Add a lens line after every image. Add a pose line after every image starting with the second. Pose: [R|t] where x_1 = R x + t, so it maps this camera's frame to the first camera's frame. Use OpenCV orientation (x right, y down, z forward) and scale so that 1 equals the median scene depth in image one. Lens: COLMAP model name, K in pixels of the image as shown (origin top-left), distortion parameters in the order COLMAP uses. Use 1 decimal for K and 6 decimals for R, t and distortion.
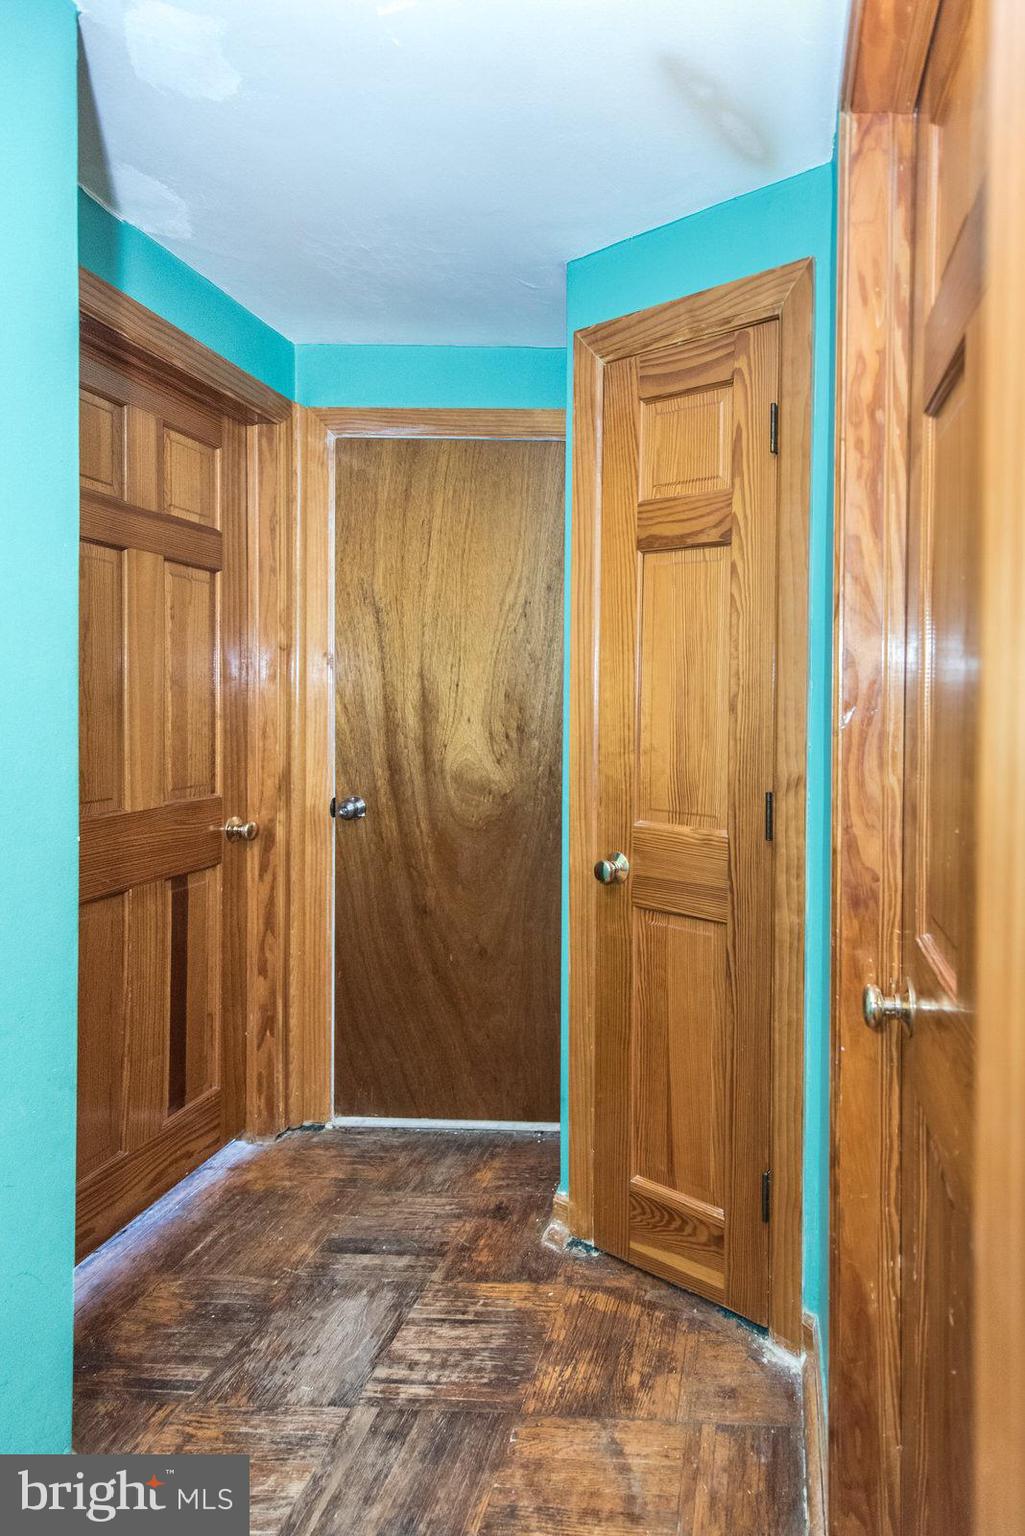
lens RADIAL K [[874.6, 0, 606.4], [0, 874.6, 703.6], [0, 0, 1]] dist [0.021718, -0.000355]
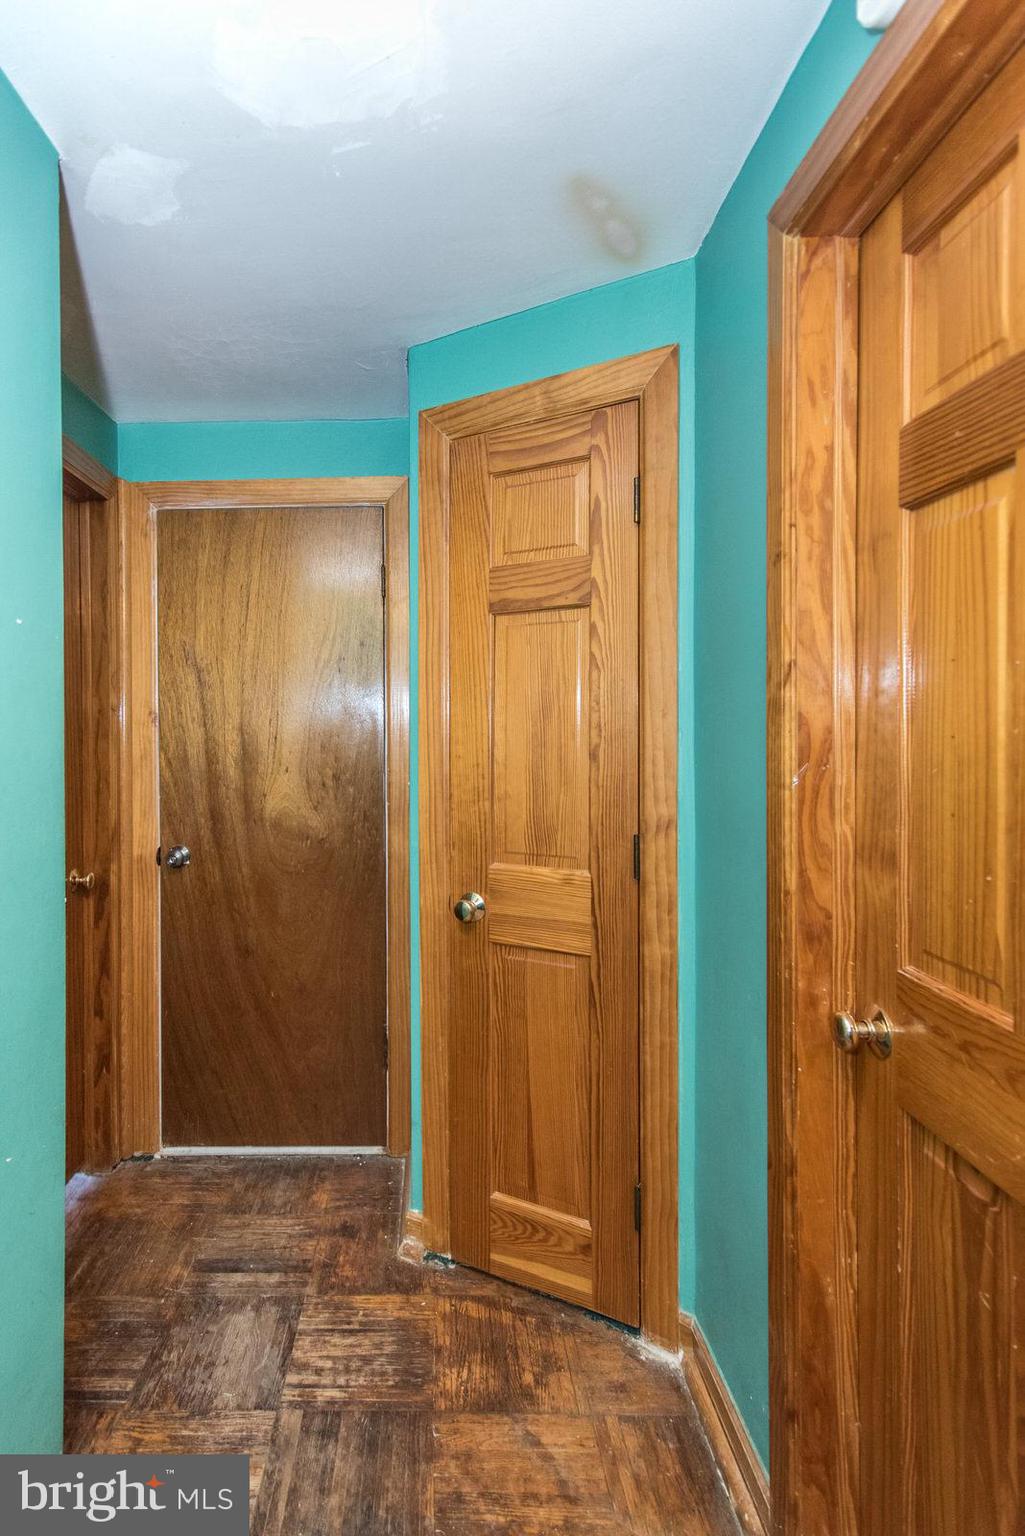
lens RADIAL K [[777.2, 0, 590.1], [0, 777.2, 769.6], [0, 0, 1]] dist [0.018129, 0.001630]
pose [[0.999442, -0.031929, -0.009790, 0.157060], [0.031935, 0.999490, 0.000437, 0.020696], [0.009771, -0.000750, 0.999952, 0.040485]]
